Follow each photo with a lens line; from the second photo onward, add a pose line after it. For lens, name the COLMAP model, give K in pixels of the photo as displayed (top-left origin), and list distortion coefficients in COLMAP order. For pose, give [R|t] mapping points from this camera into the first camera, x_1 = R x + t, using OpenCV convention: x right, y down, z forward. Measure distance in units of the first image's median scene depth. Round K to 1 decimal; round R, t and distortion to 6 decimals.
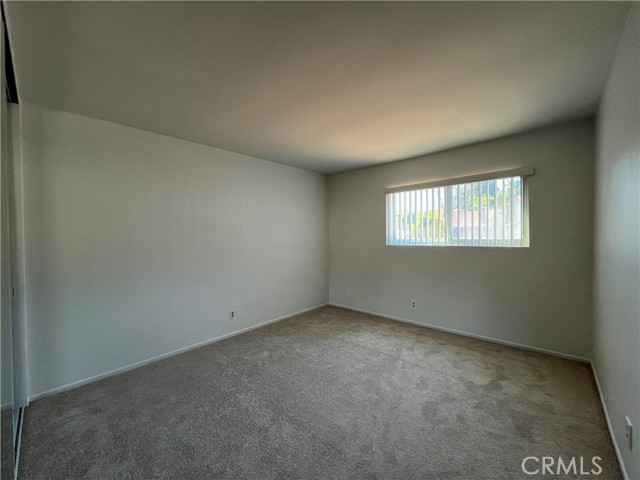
lens RADIAL K [[257.4, 0, 325.1], [0, 257.4, 239.1], [0, 0, 1]] dist [-0.002253, -0.000375]
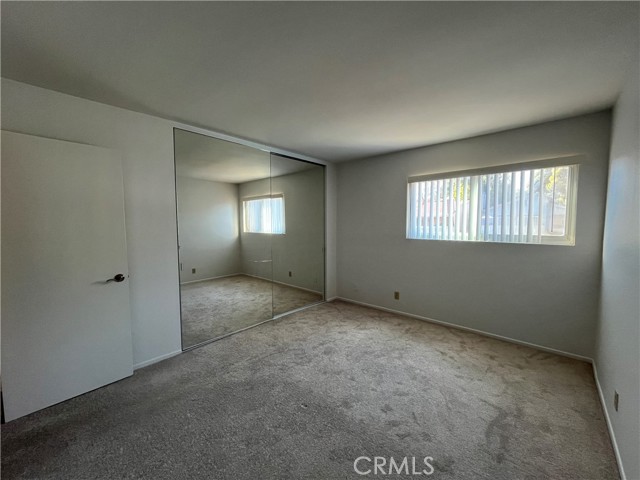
lens RADIAL K [[257.4, 0, 317.9], [0, 257.4, 240.2], [0, 0, 1]] dist [-0.002253, -0.000375]
pose [[0.999719, 0.023564, -0.002547, -0.084092], [-0.023447, 0.998967, 0.038915, 0.000413], [0.003462, -0.038844, 0.999239, 0.077182]]
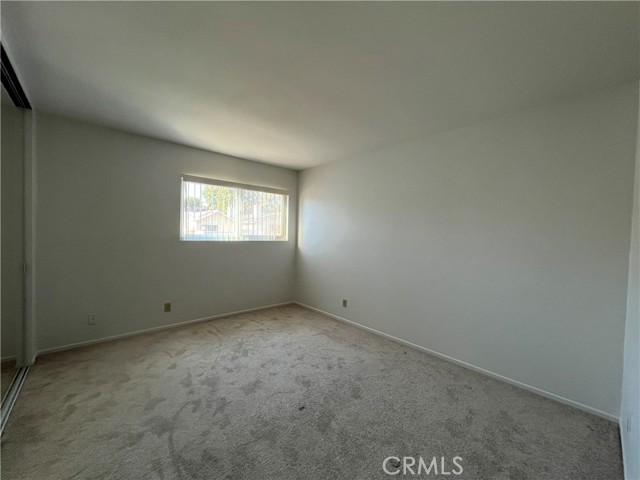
lens RADIAL K [[257.4, 0, 323.2], [0, 257.4, 240.1], [0, 0, 1]] dist [-0.002253, -0.000375]
pose [[0.094280, -0.008555, 0.995509, -0.577081], [-0.005359, 0.999944, 0.009100, 0.010280], [-0.995531, -0.006193, 0.094229, 0.462010]]
